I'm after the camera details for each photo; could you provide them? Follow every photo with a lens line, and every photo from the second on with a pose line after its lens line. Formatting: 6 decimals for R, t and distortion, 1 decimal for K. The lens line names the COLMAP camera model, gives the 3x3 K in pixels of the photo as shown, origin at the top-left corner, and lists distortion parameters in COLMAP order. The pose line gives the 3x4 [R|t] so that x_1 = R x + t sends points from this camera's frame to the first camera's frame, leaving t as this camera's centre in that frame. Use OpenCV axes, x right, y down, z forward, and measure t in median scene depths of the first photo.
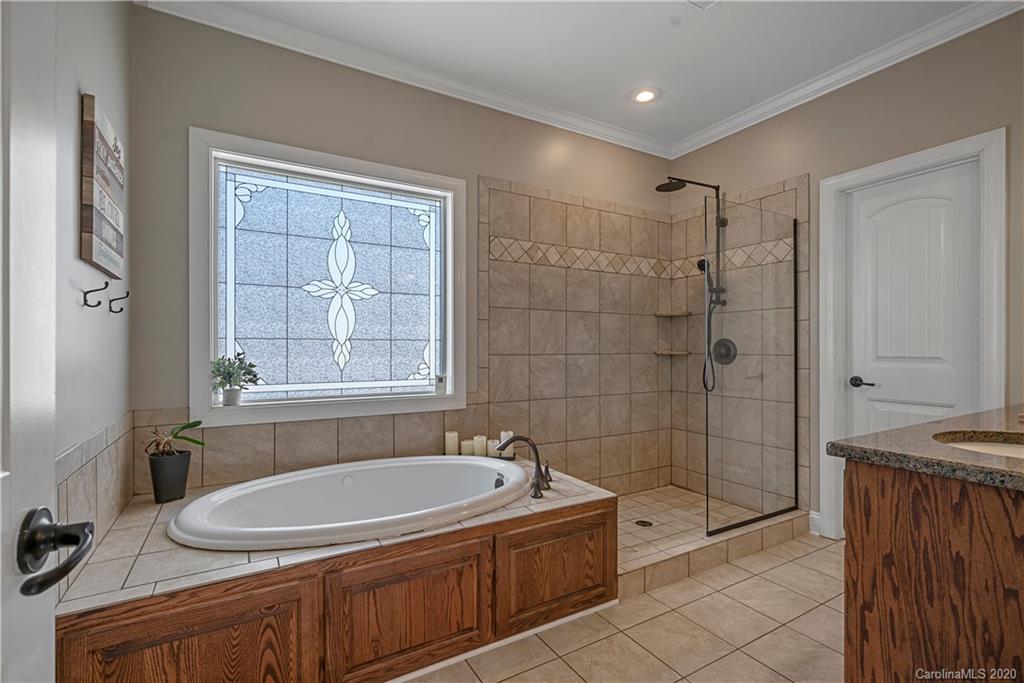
lens RADIAL K [[471.2, 0, 512.0], [0, 471.2, 341.5], [0, 0, 1]] dist [-0.001359, 0.000185]
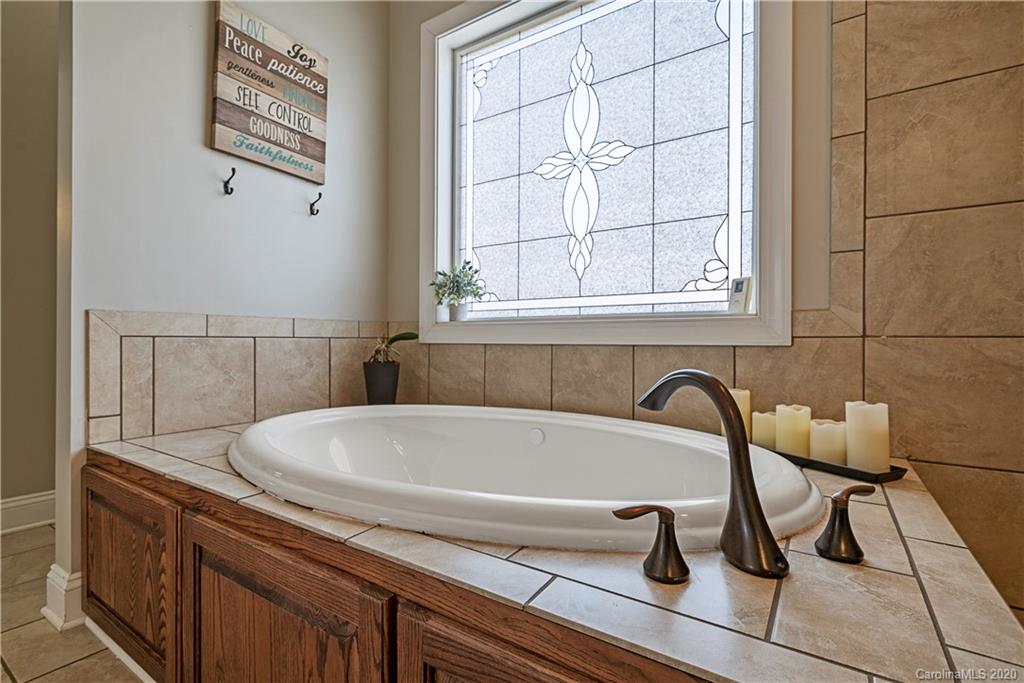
lens RADIAL K [[471.2, 0, 512.0], [0, 471.2, 341.5], [0, 0, 1]] dist [-0.001359, 0.000185]
pose [[0.437516, 0.002708, -0.899207, 0.214303], [0.006420, 0.999961, 0.006135, 0.152288], [0.899188, -0.008457, 0.437481, 0.644533]]
